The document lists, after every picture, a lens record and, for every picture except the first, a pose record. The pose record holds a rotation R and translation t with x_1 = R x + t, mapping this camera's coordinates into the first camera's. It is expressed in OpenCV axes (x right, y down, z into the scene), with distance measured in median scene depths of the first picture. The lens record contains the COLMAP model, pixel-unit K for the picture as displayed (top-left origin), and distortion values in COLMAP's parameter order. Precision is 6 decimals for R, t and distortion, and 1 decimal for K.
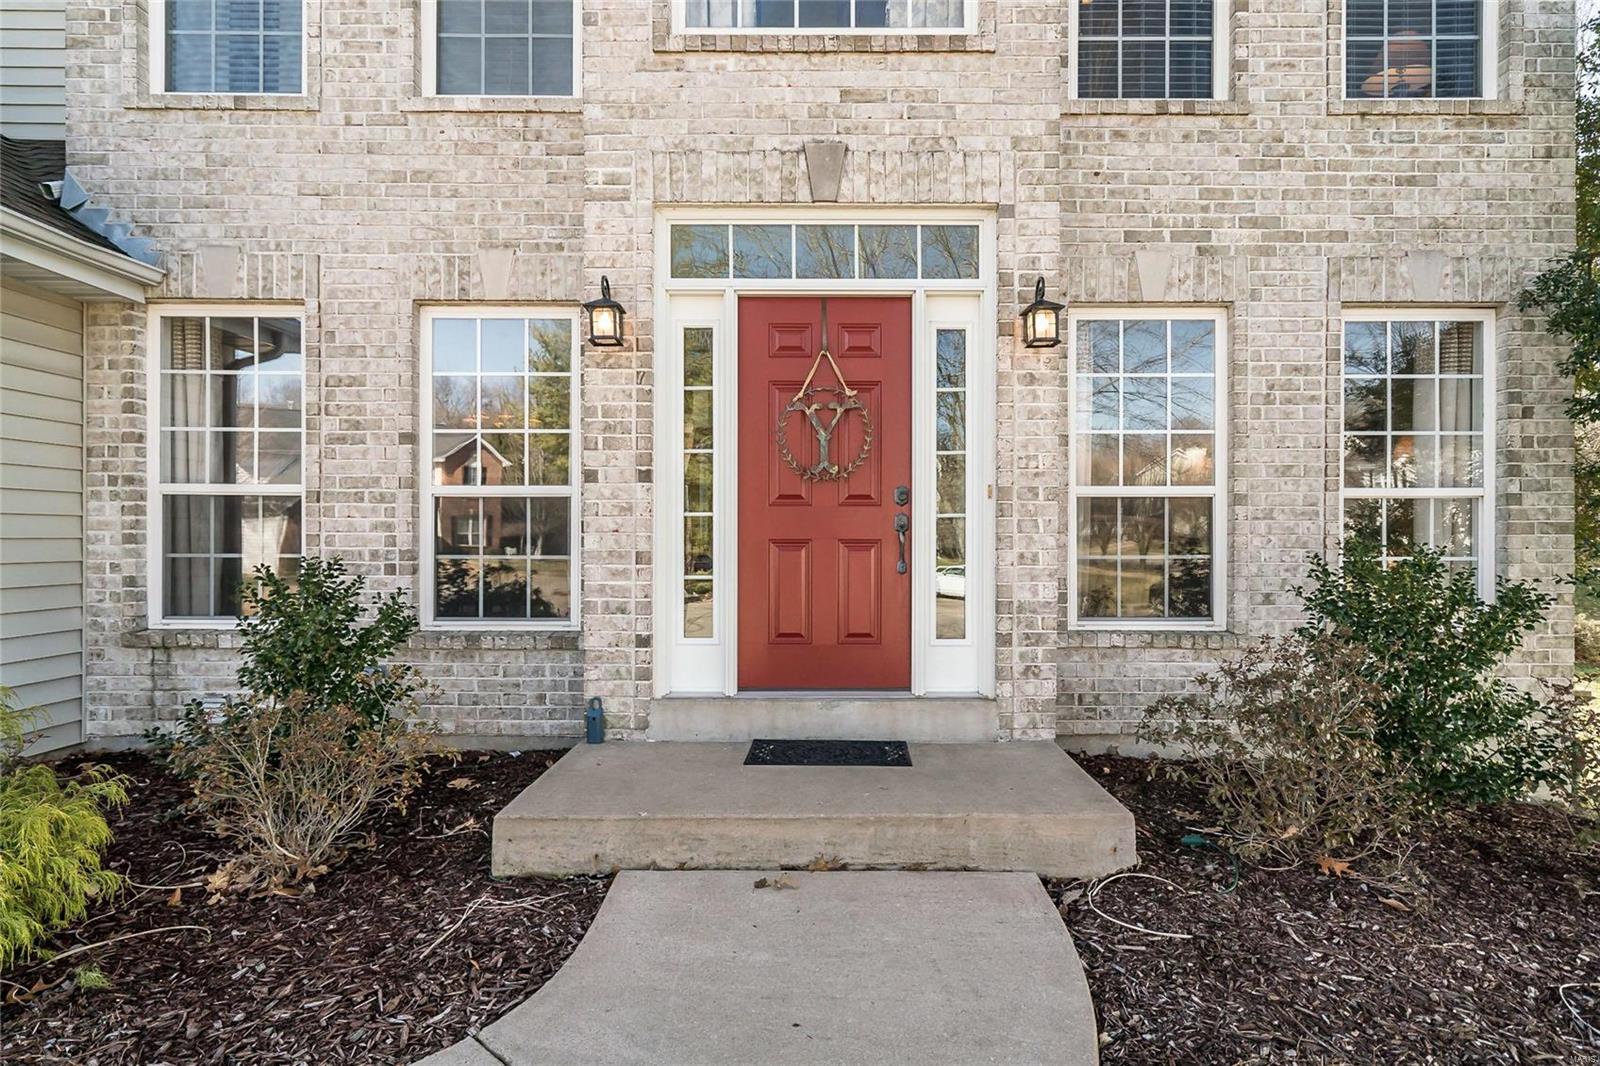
lens RADIAL K [[923.3, 0, 801.5], [0, 923.3, 533.9], [0, 0, 1]] dist [0.014860, 0.000985]
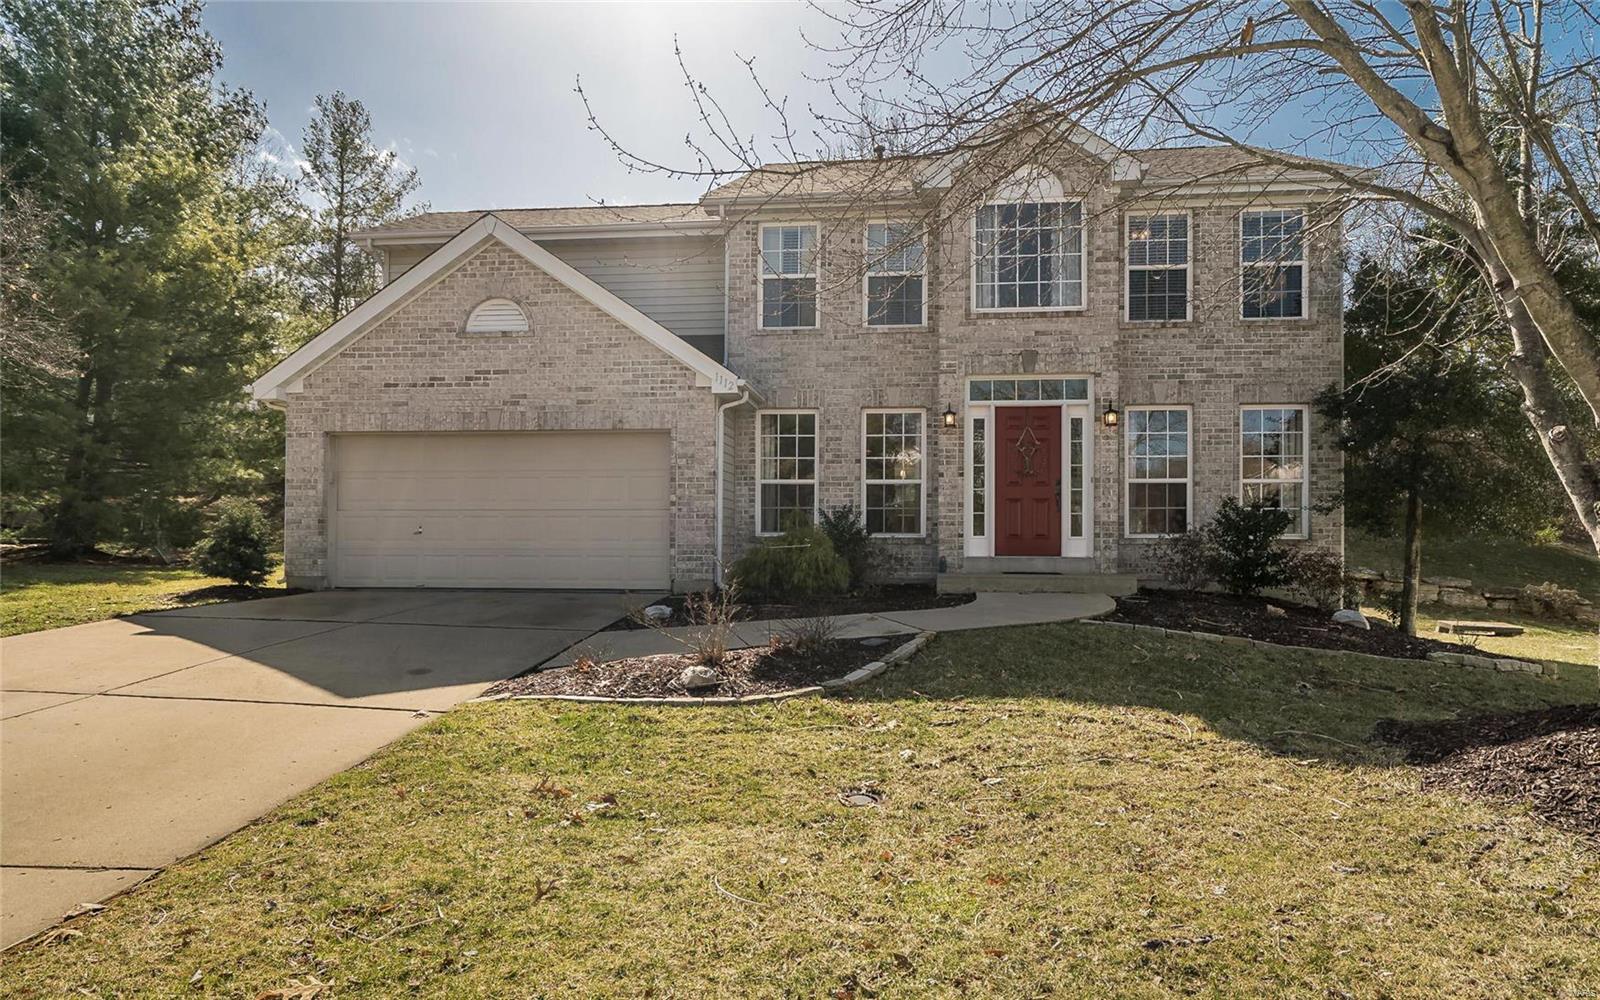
lens RADIAL K [[932.0, 0, 825.7], [0, 932.0, 543.1], [0, 0, 1]] dist [0.001385, 0.000547]
pose [[0.995400, 0.001754, -0.095787, -0.270235], [-0.002611, 0.999958, -0.008829, 0.145573], [0.095767, 0.009038, 0.995363, -1.563807]]
